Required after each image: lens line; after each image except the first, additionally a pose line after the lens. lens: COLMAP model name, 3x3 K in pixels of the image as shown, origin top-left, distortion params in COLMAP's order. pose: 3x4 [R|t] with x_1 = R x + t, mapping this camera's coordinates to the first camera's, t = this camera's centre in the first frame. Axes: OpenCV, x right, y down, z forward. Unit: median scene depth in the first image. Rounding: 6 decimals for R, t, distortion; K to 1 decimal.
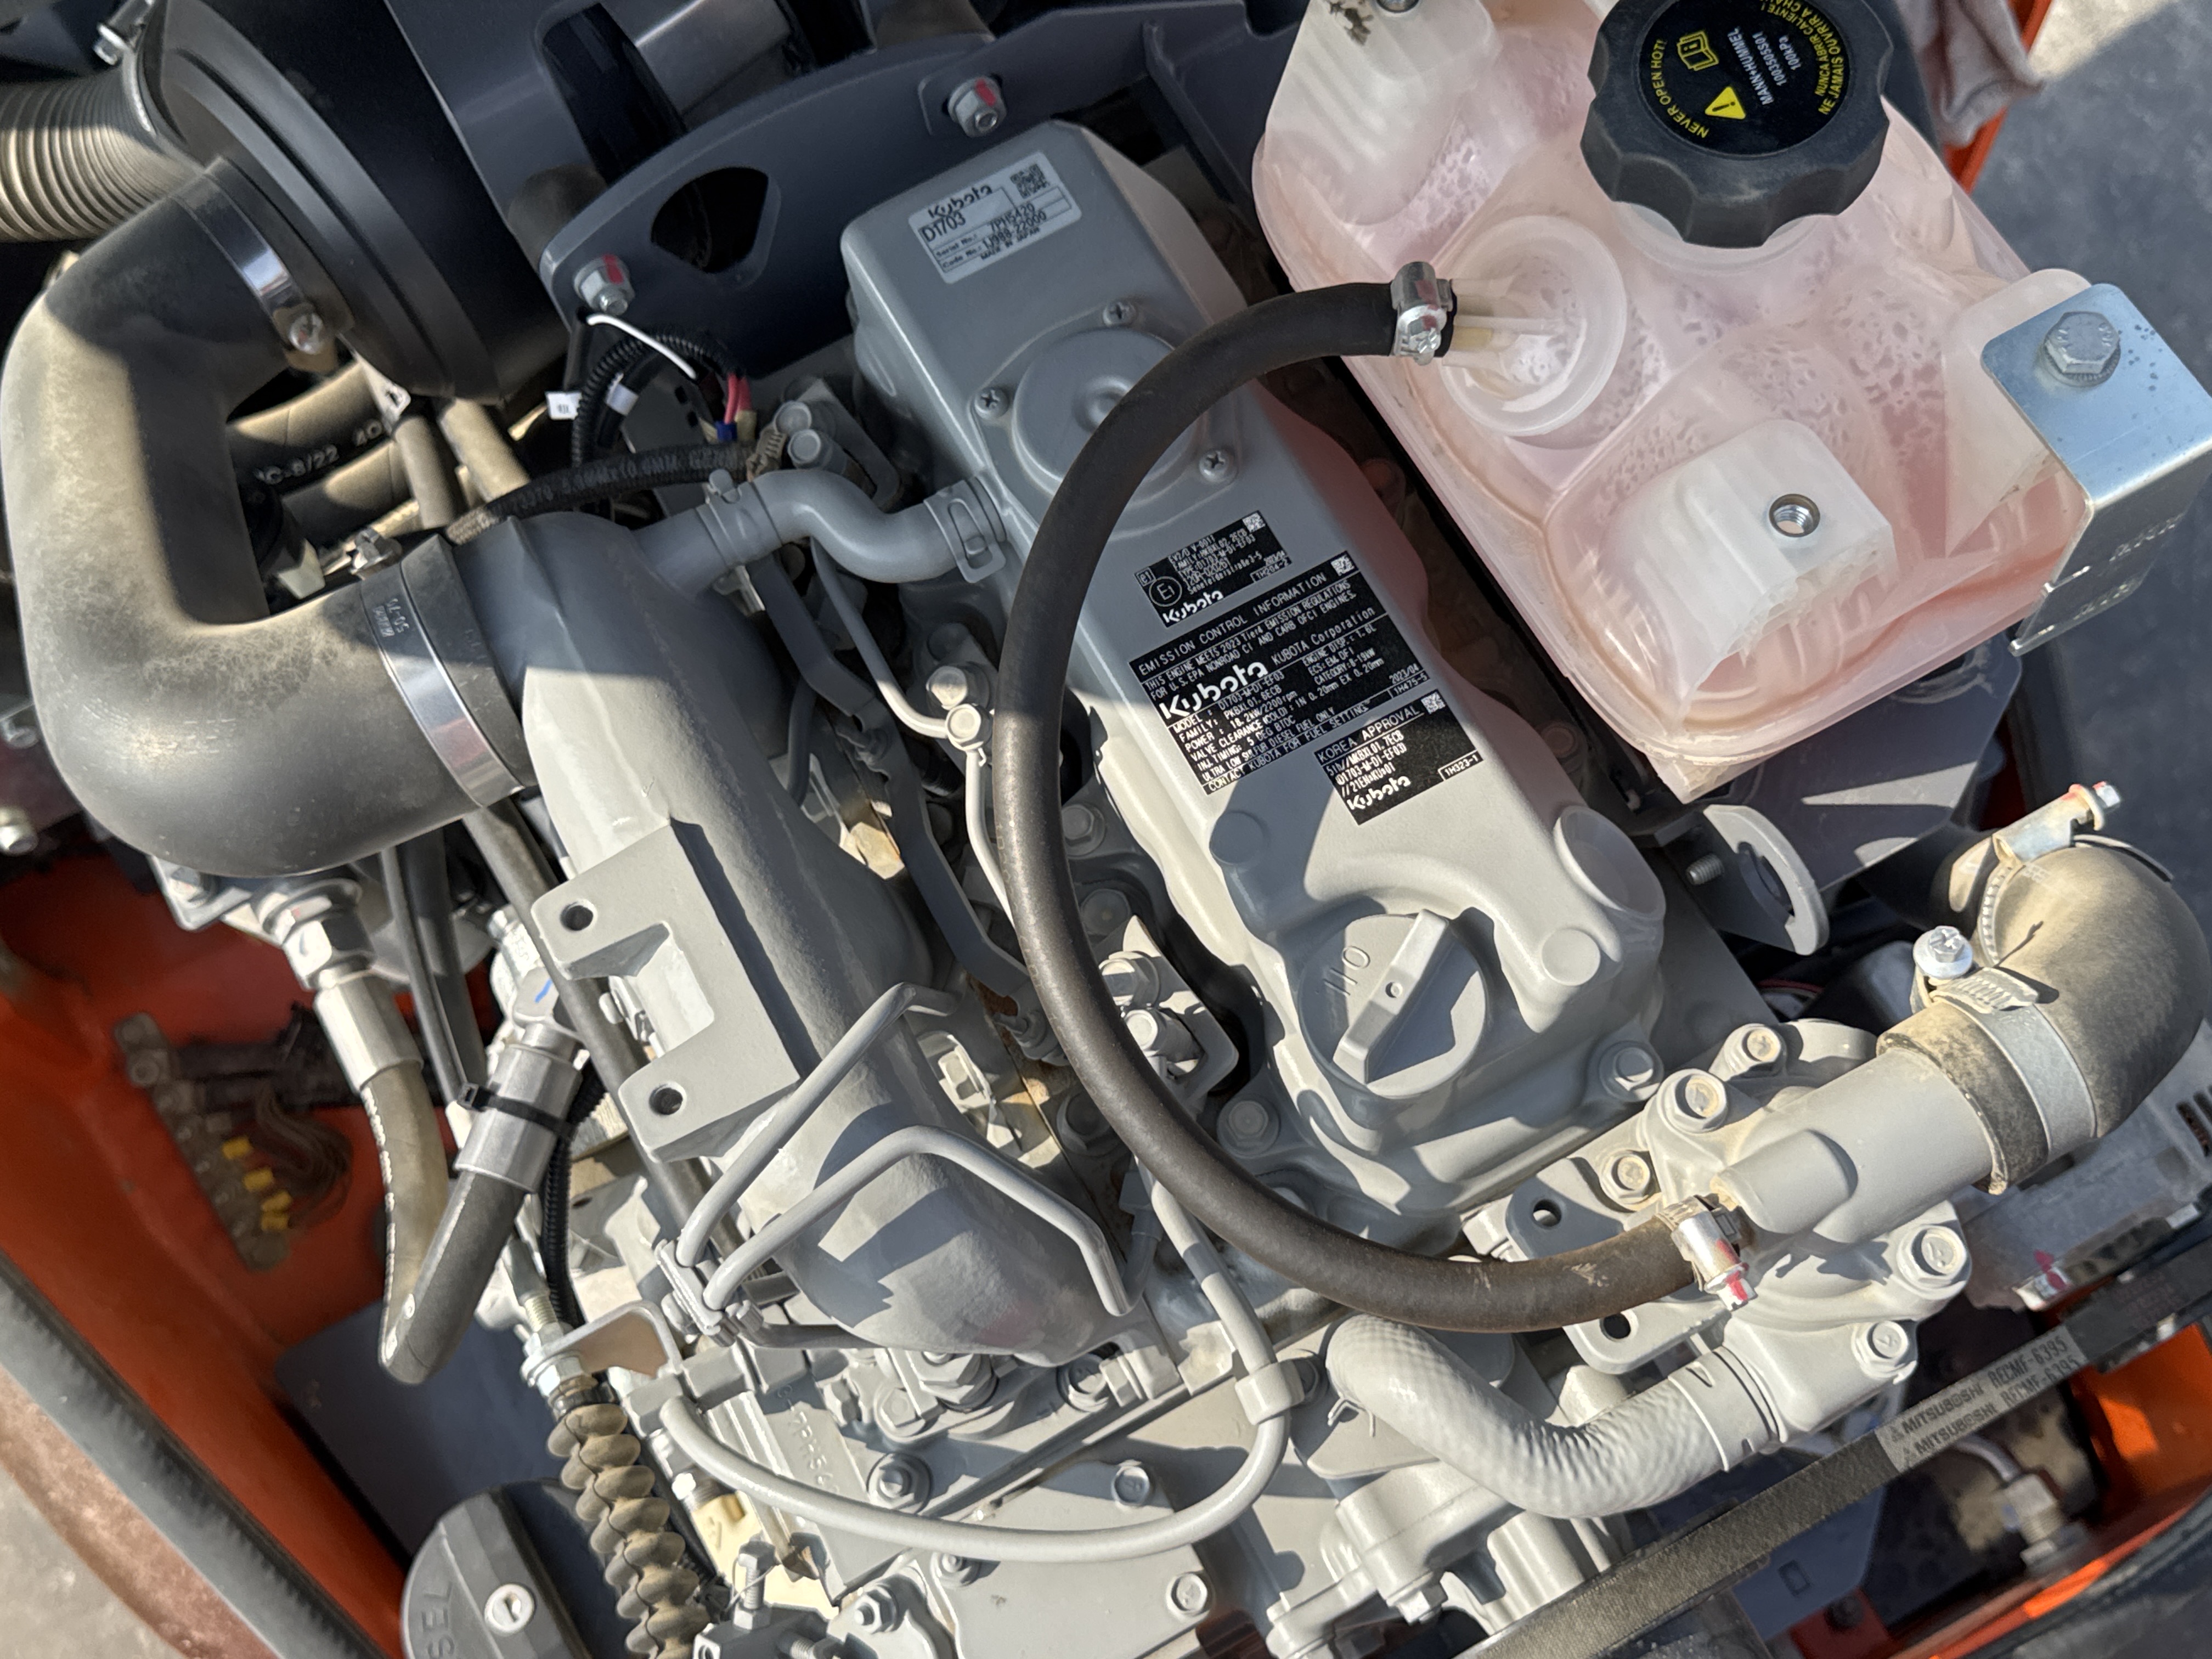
lens RADIAL K [[2426.1, 0, 1106.0], [0, 2426.1, 829.5], [0, 0, 1]] dist [0.116308, 0.002119]
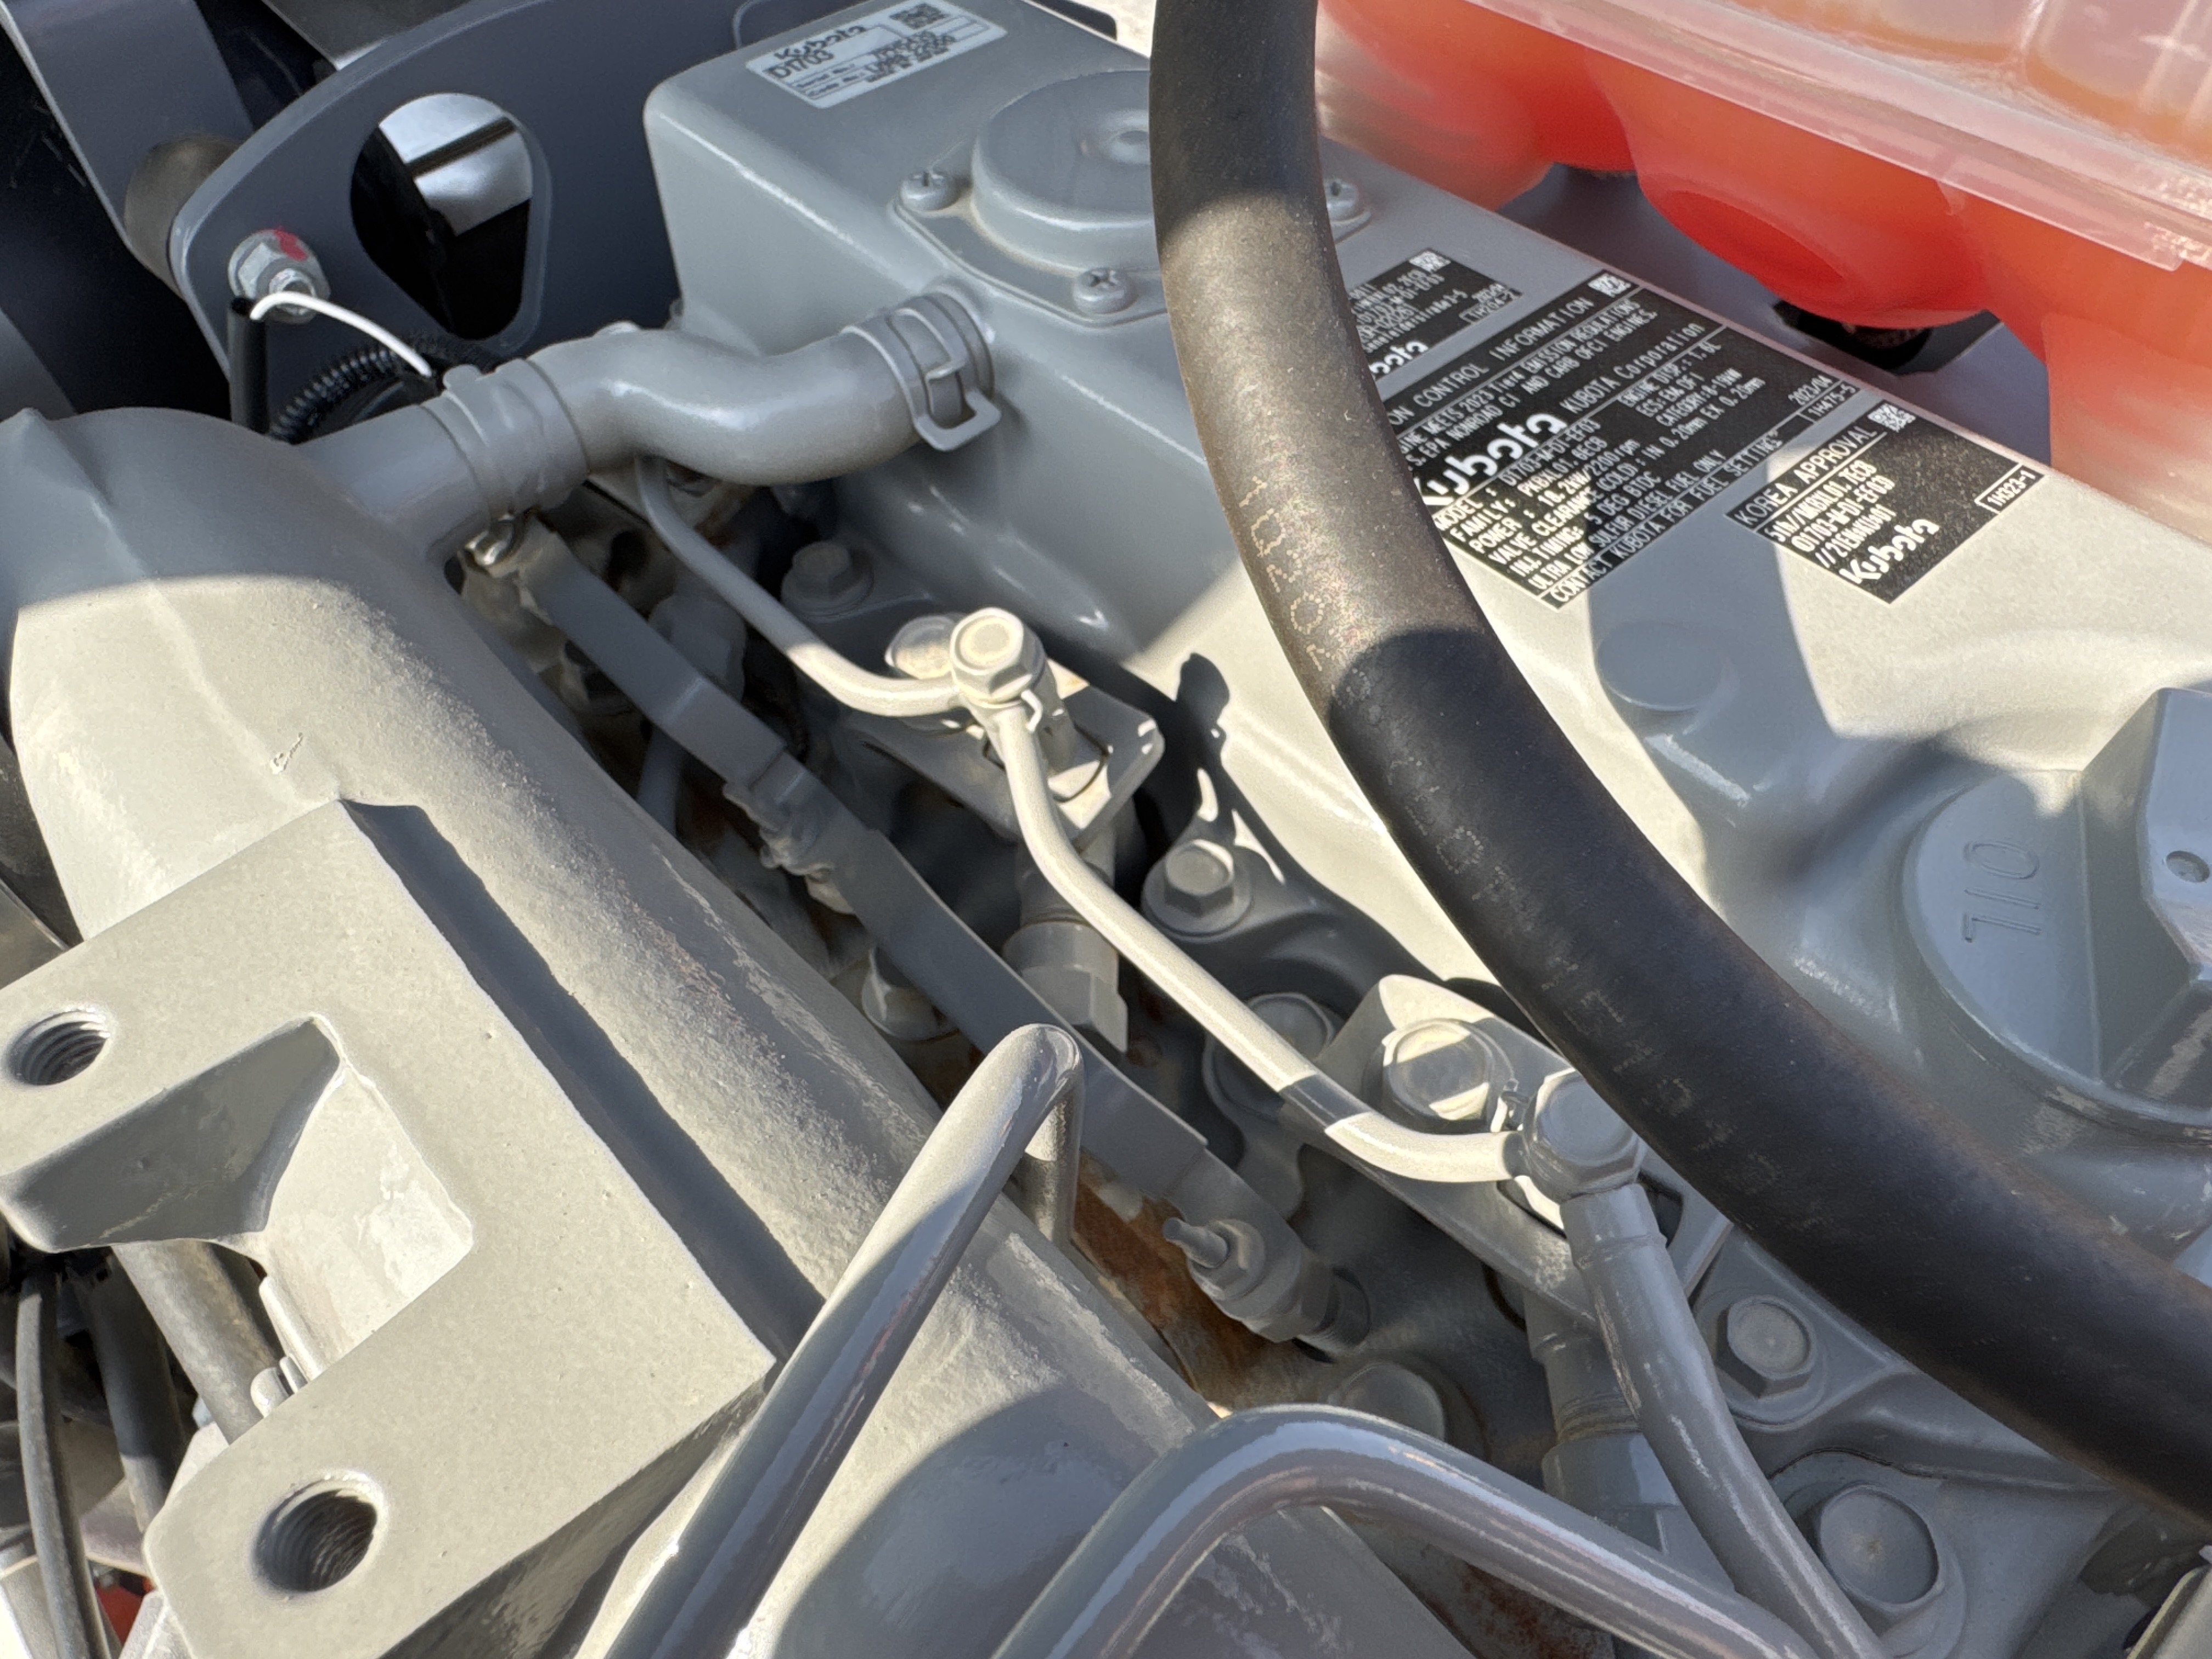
lens RADIAL K [[1581.5, 0, 1106.0], [0, 1581.5, 829.5], [0, 0, 1]] dist [-0.006954, 0.006398]
pose [[0.972068, -0.144159, 0.185209, -0.103921], [0.197693, 0.928247, -0.315080, 0.102518], [-0.126498, 0.342894, 0.930818, 0.727427]]
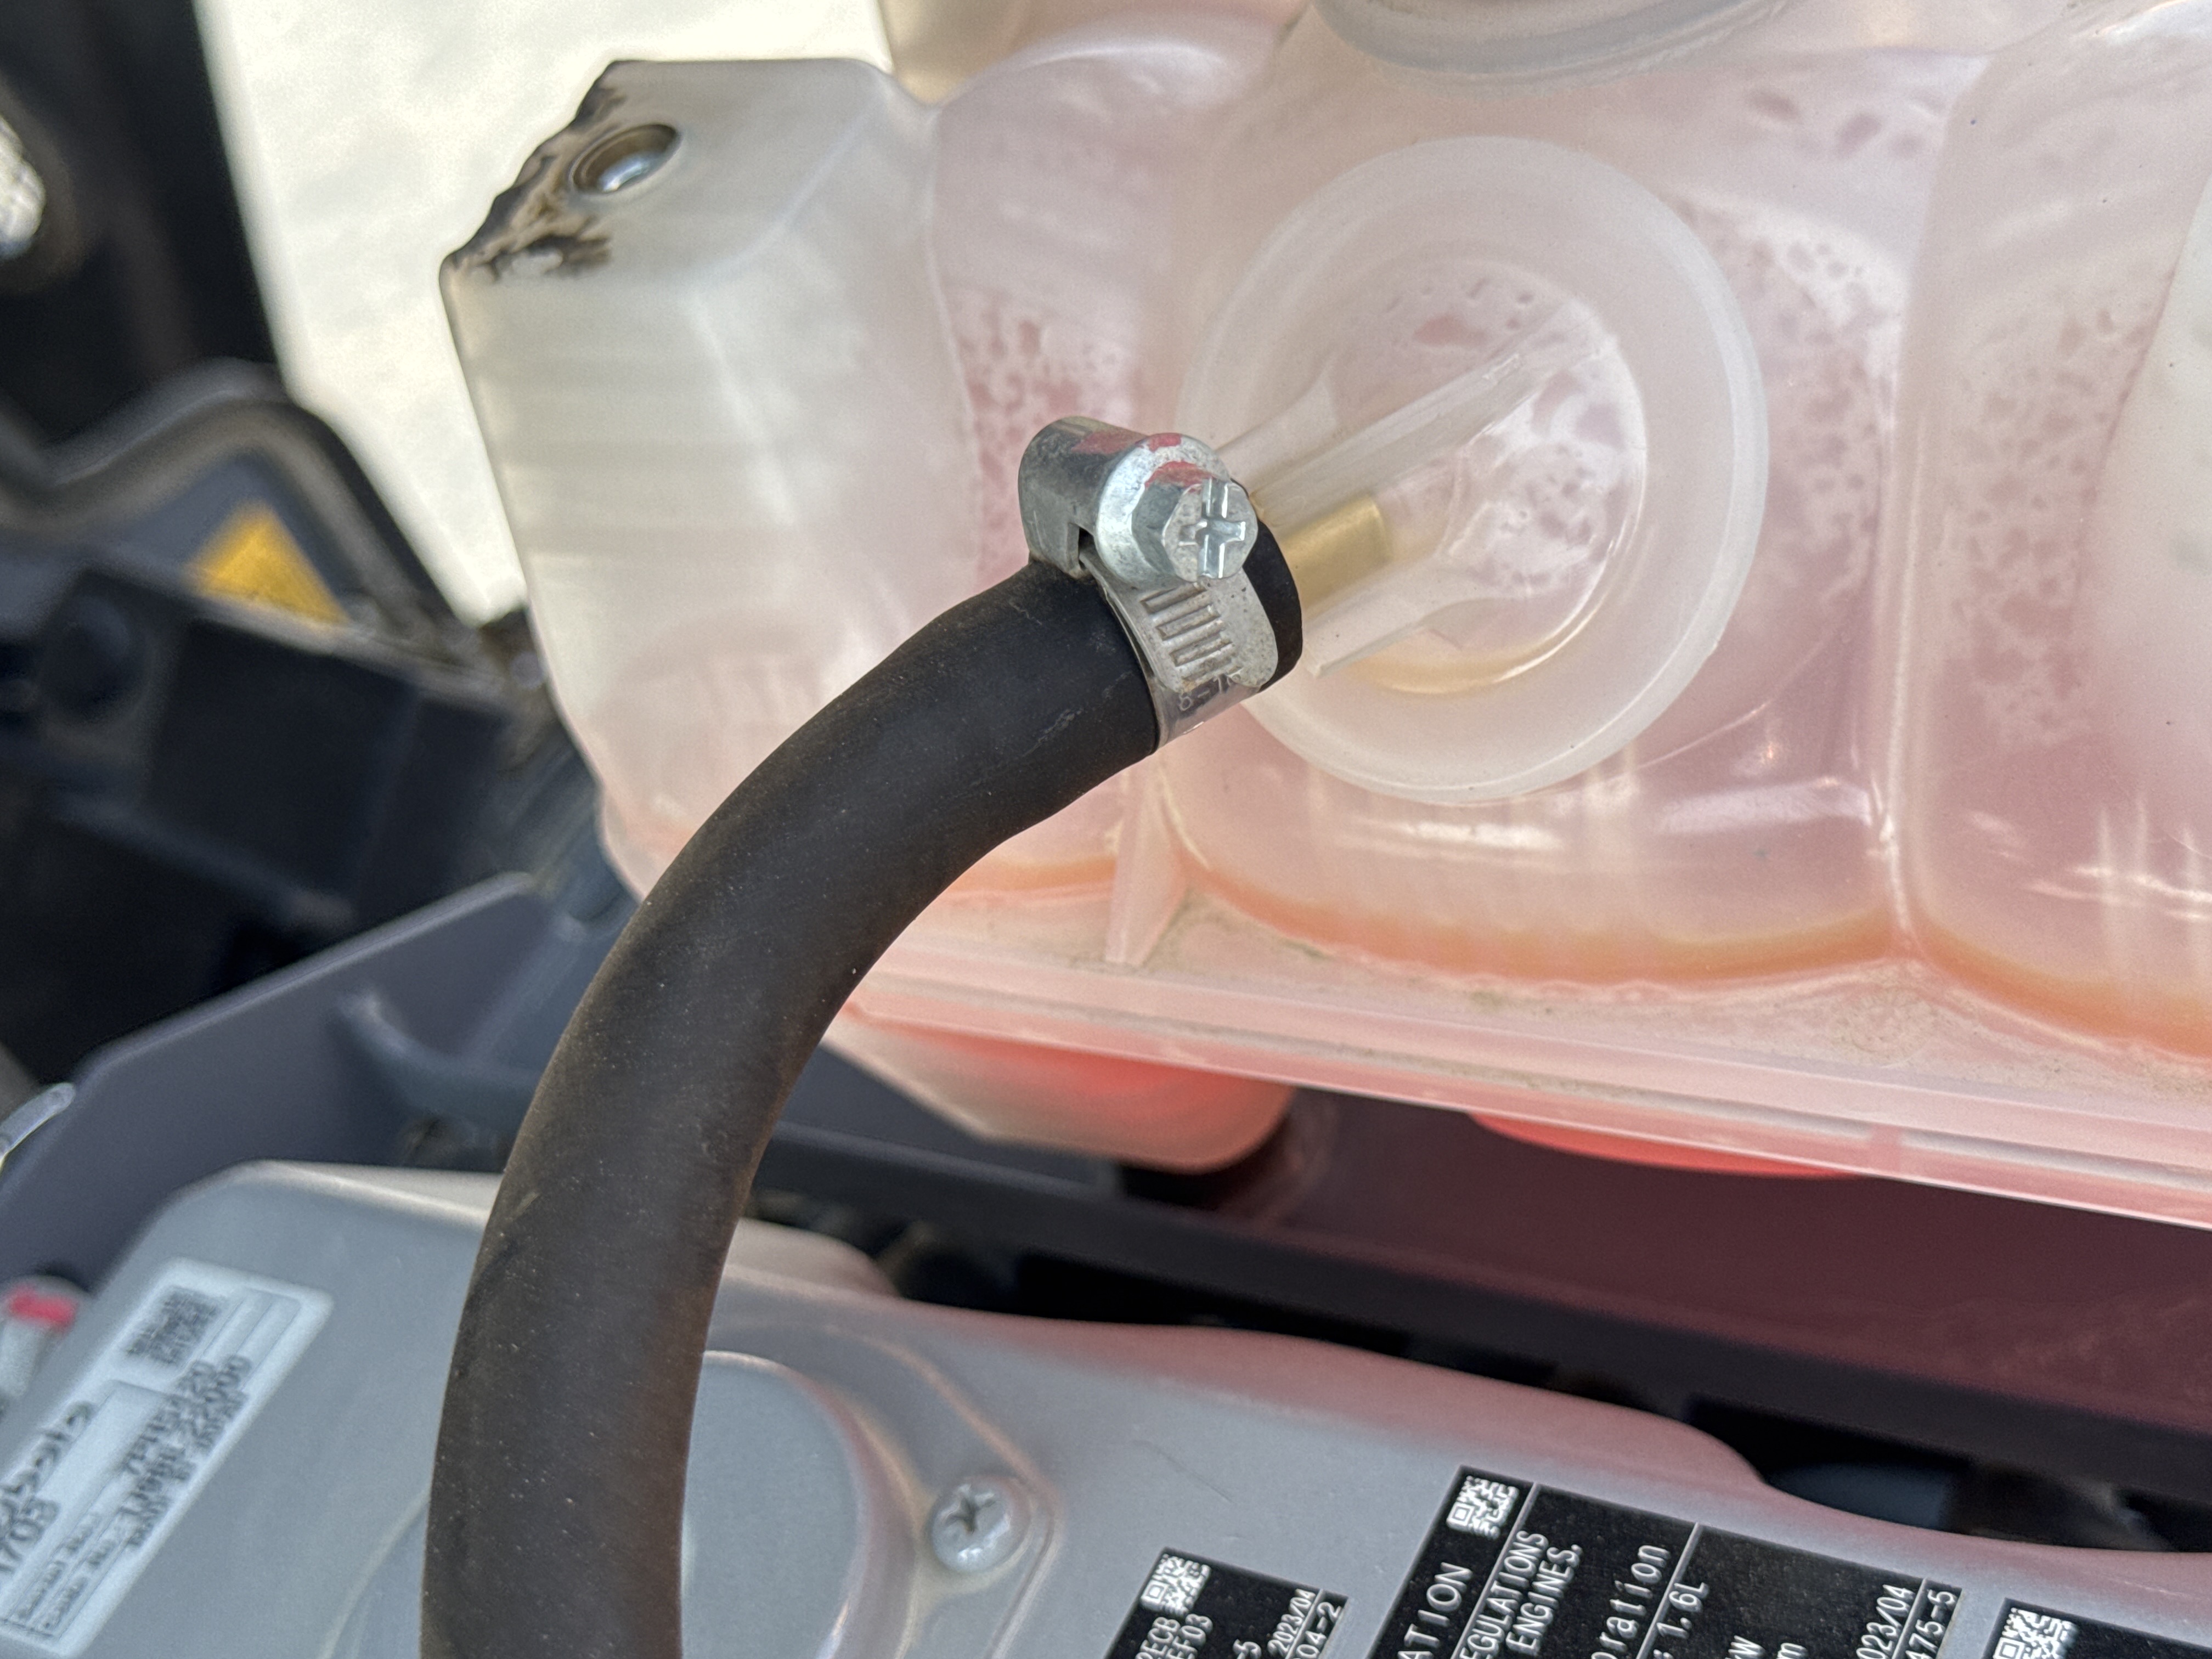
lens RADIAL K [[3351.4, 0, 1106.0], [0, 3351.4, 829.5], [0, 0, 1]] dist [0.096940, -0.101836]
pose [[0.812303, -0.532681, 0.237518, 0.002342], [0.574557, 0.660859, -0.482857, 0.014274], [0.100243, 0.528693, 0.842873, 0.596197]]
